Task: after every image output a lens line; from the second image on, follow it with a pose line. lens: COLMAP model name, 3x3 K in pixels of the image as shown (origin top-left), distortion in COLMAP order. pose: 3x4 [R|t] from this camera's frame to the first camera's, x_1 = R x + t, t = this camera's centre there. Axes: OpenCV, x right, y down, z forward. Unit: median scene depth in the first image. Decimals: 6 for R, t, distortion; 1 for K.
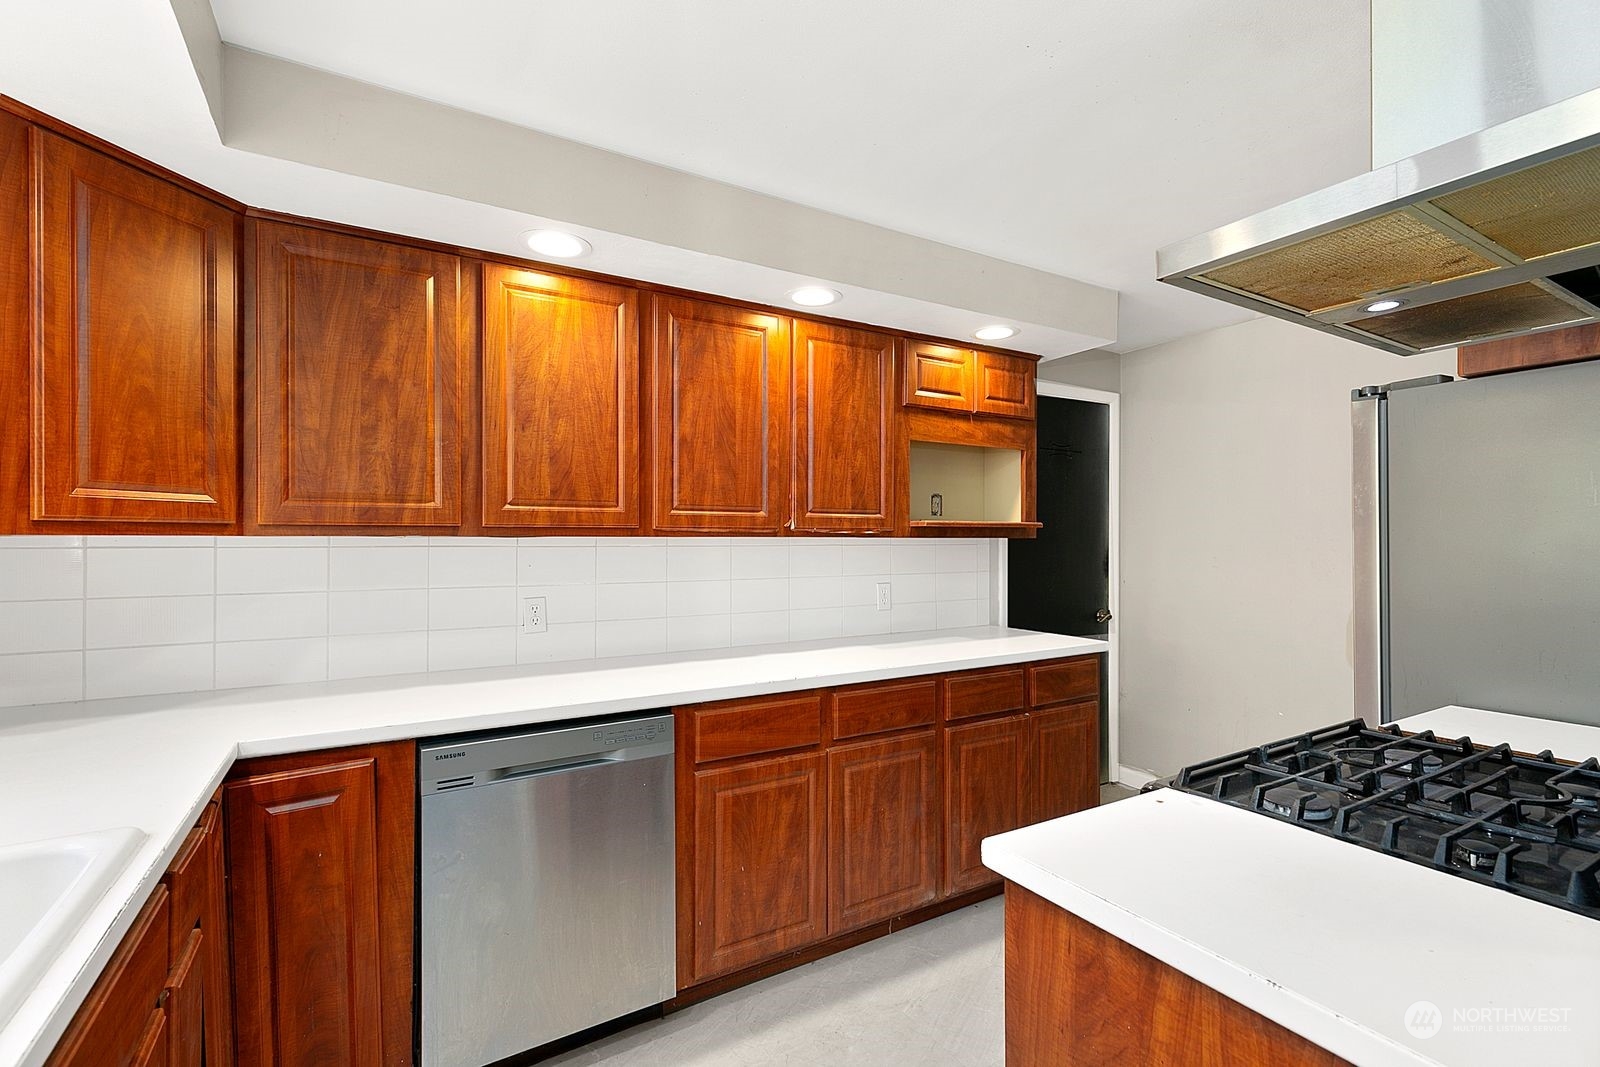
lens RADIAL K [[719.8, 0, 806.6], [0, 719.8, 537.1], [0, 0, 1]] dist [0.012436, -0.000593]
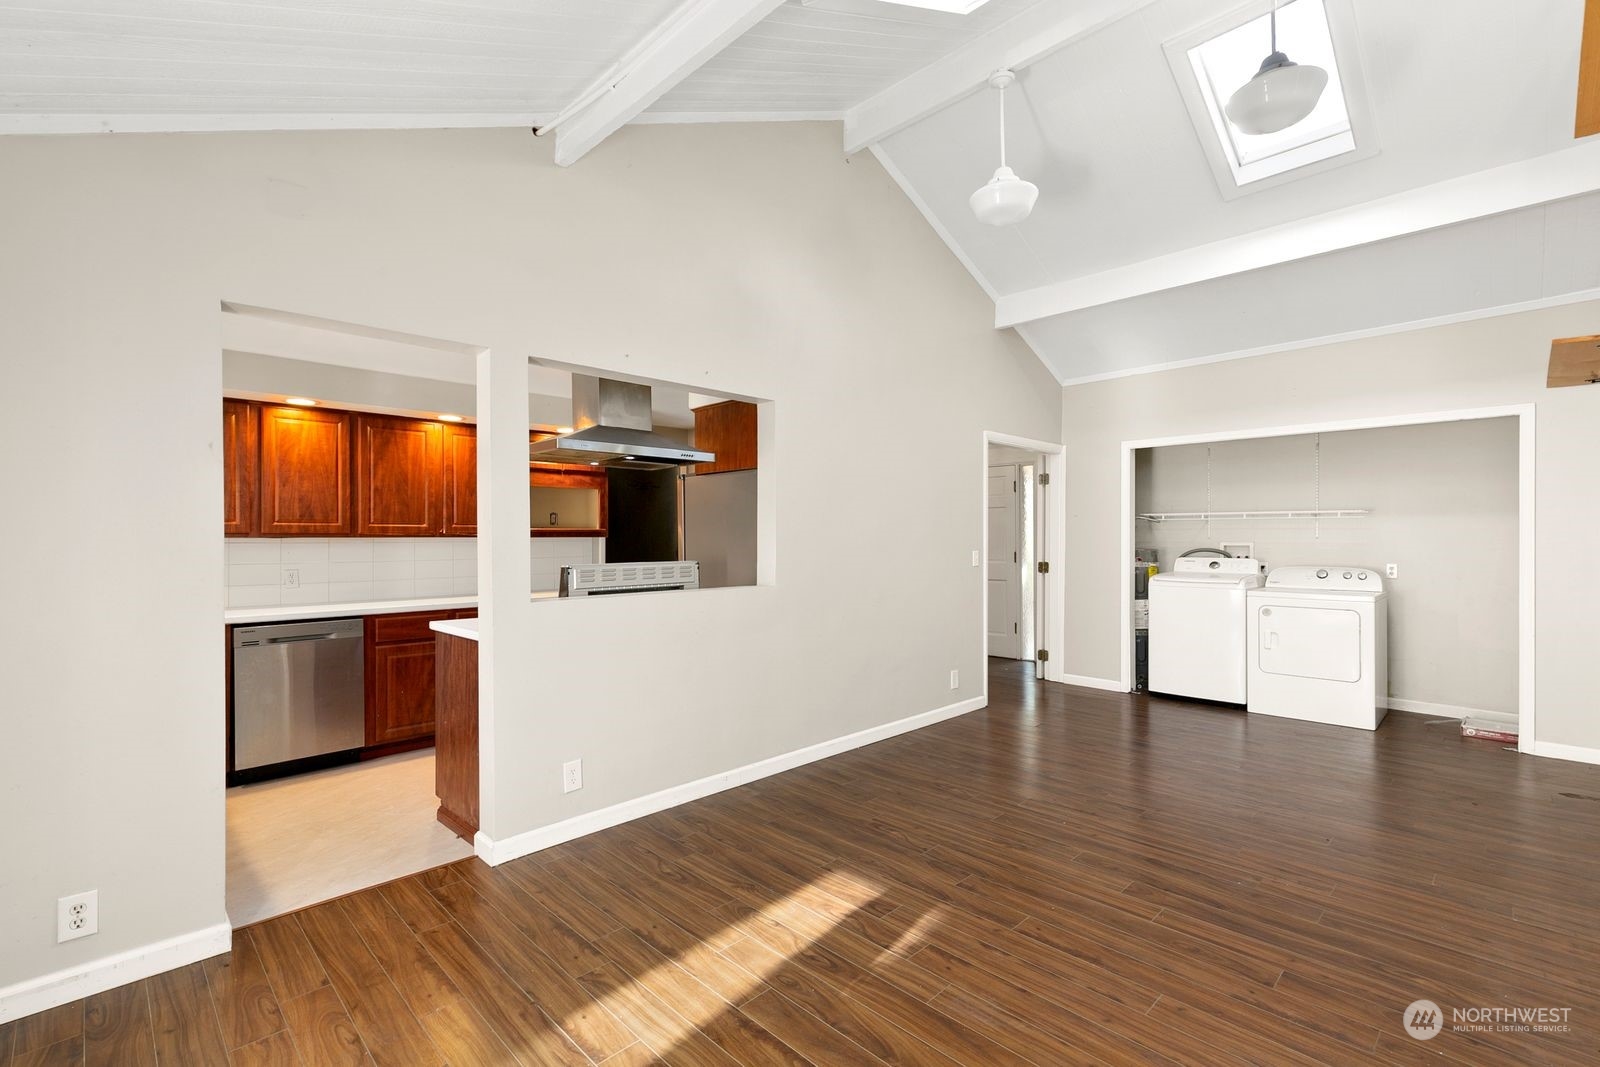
lens RADIAL K [[719.8, 0, 797.2], [0, 719.8, 536.3], [0, 0, 1]] dist [0.012436, -0.000593]
pose [[0.972727, -0.003560, 0.231925, 0.529028], [0.003913, 0.999992, -0.001062, 0.003460], [-0.231920, 0.001941, 0.972733, -1.294200]]
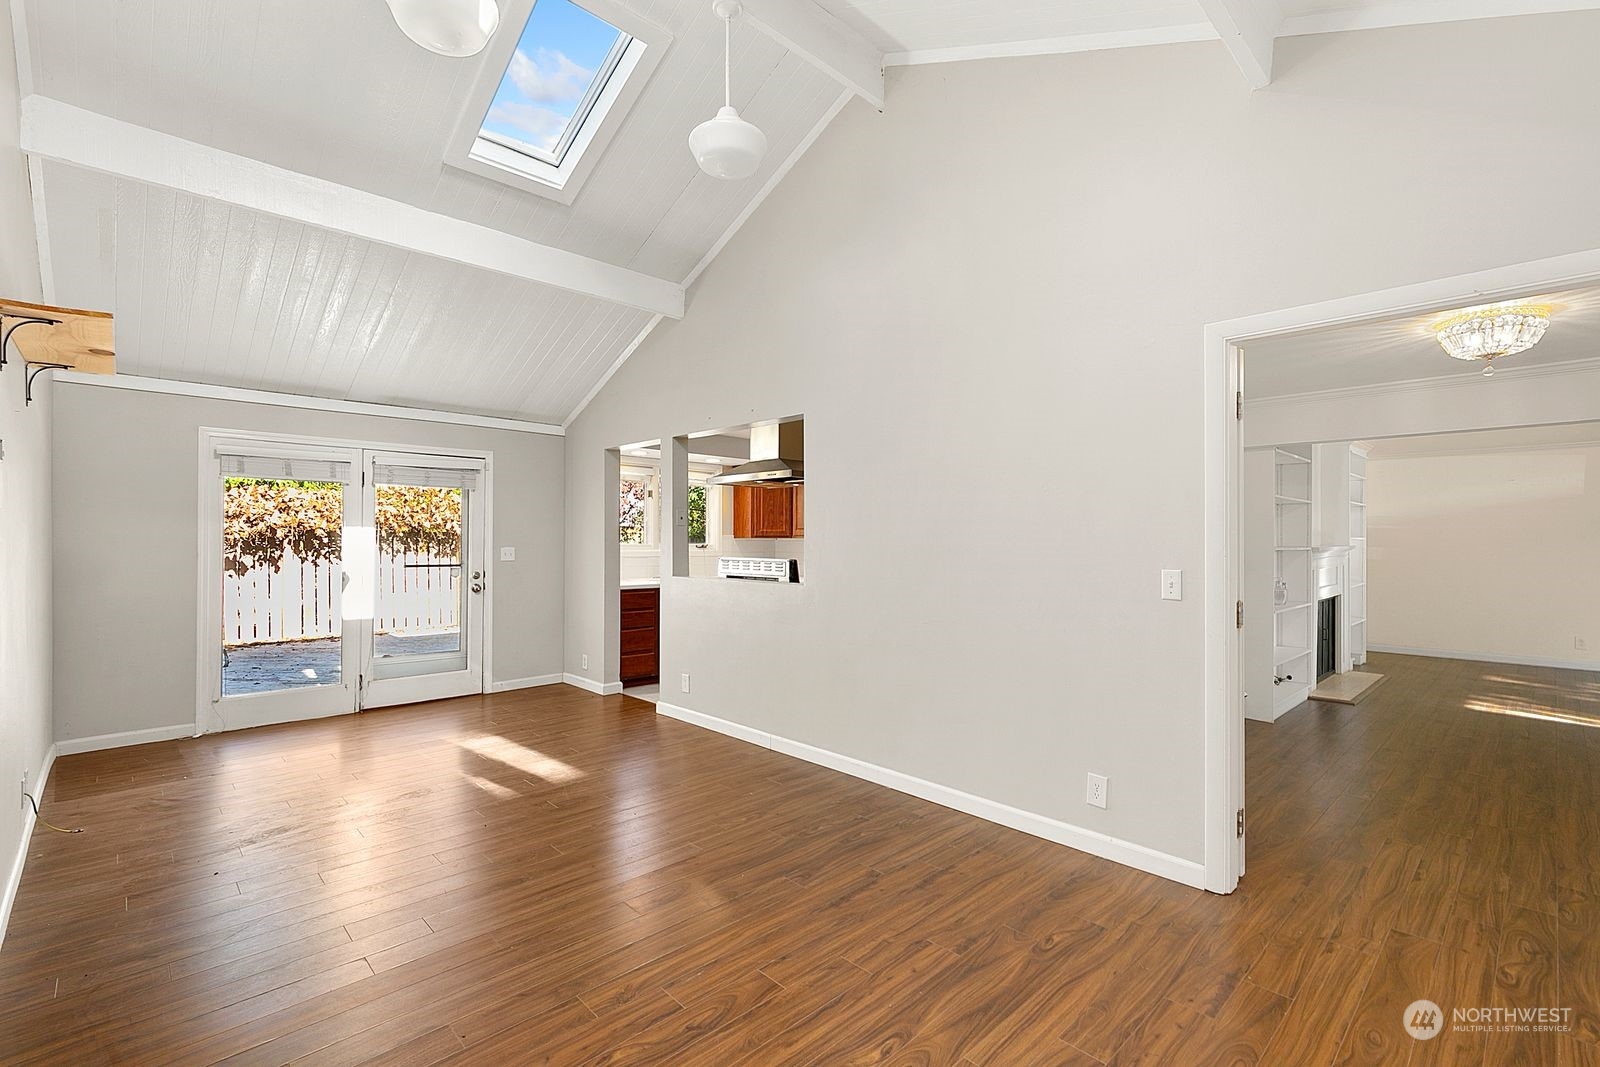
lens RADIAL K [[719.8, 0, 793.5], [0, 719.8, 536.3], [0, 0, 1]] dist [0.012436, -0.000593]
pose [[0.211517, -0.001942, -0.977372, 2.841457], [-0.001876, 0.999995, -0.002393, -0.001767], [0.977372, 0.002339, 0.211513, 0.069122]]
